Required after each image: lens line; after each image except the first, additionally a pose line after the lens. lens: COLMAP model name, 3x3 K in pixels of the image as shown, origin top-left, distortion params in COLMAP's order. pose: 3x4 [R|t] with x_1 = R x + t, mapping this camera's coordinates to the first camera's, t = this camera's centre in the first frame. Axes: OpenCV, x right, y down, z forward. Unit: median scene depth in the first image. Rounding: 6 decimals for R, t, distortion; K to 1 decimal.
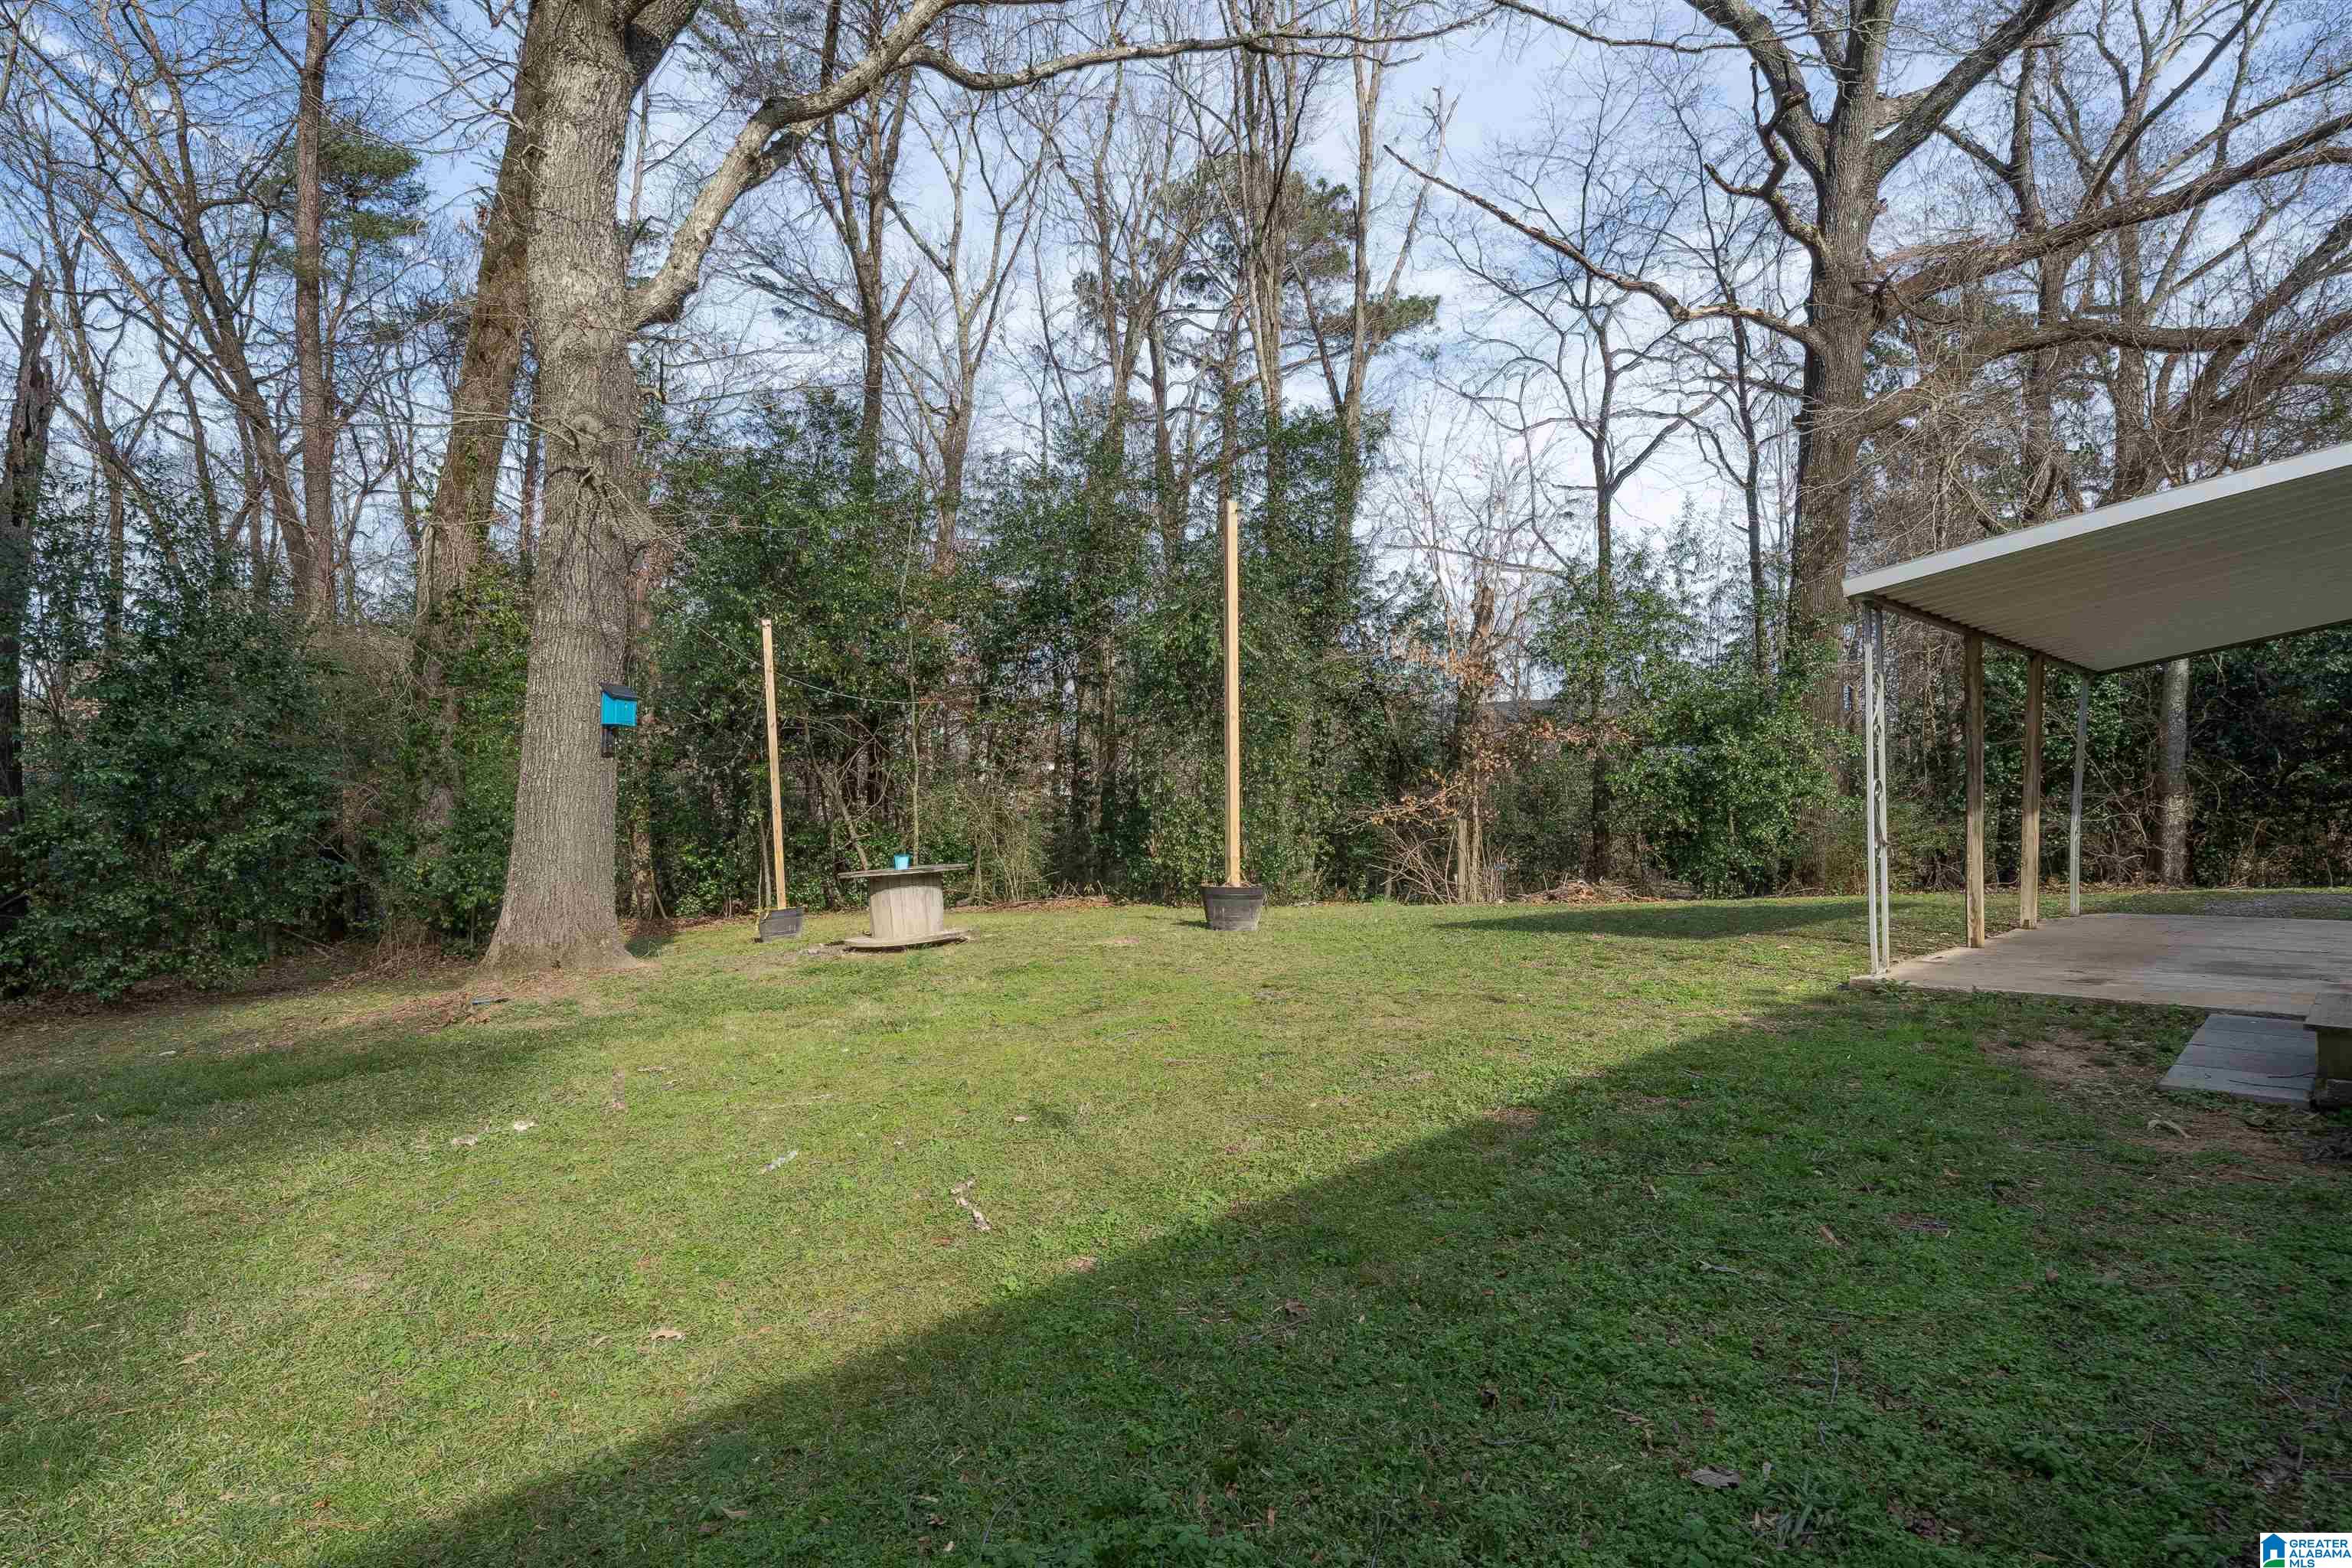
lens RADIAL K [[1264.8, 0, 1164.1], [0, 1264.8, 771.6], [0, 0, 1]] dist [0.017405, 0.000648]
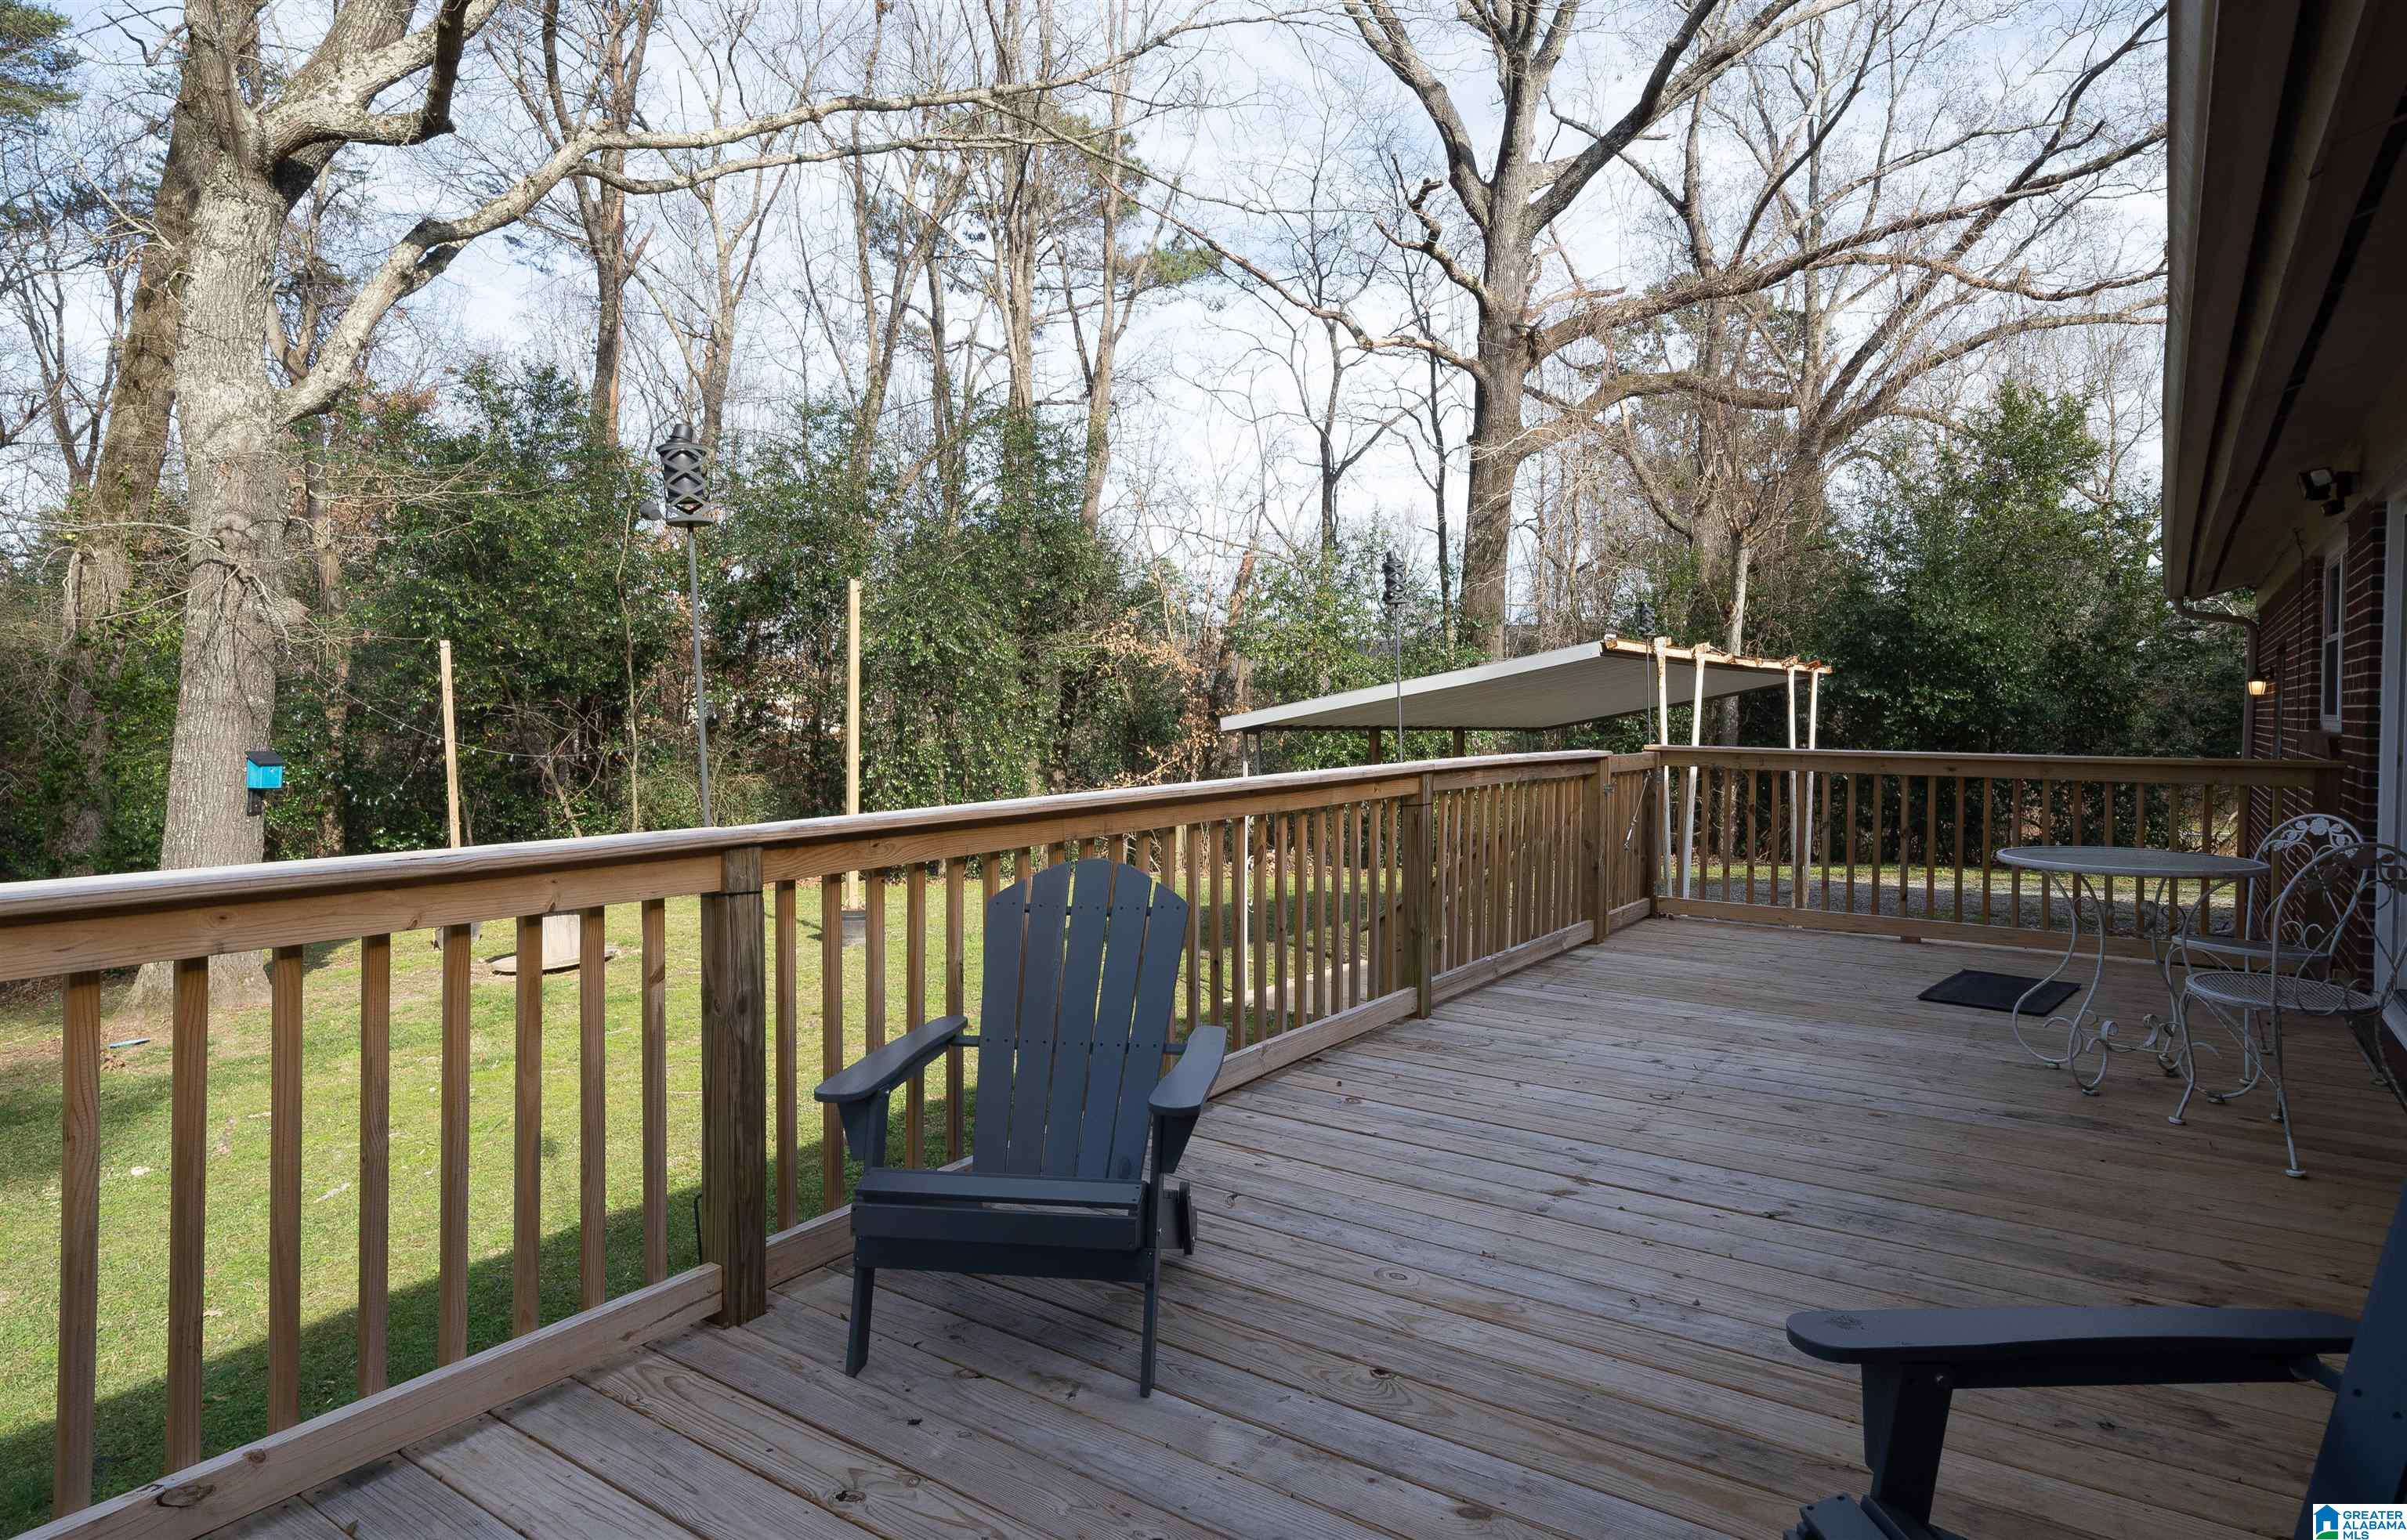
lens RADIAL K [[1314.7, 0, 1212.3], [0, 1314.7, 710.2], [0, 0, 1]] dist [0.022412, 0.000581]
pose [[0.984681, 0.008144, 0.174173, 0.075017], [-0.010143, 0.999892, 0.010594, -0.048774], [-0.174068, -0.012198, 0.984658, -0.120857]]
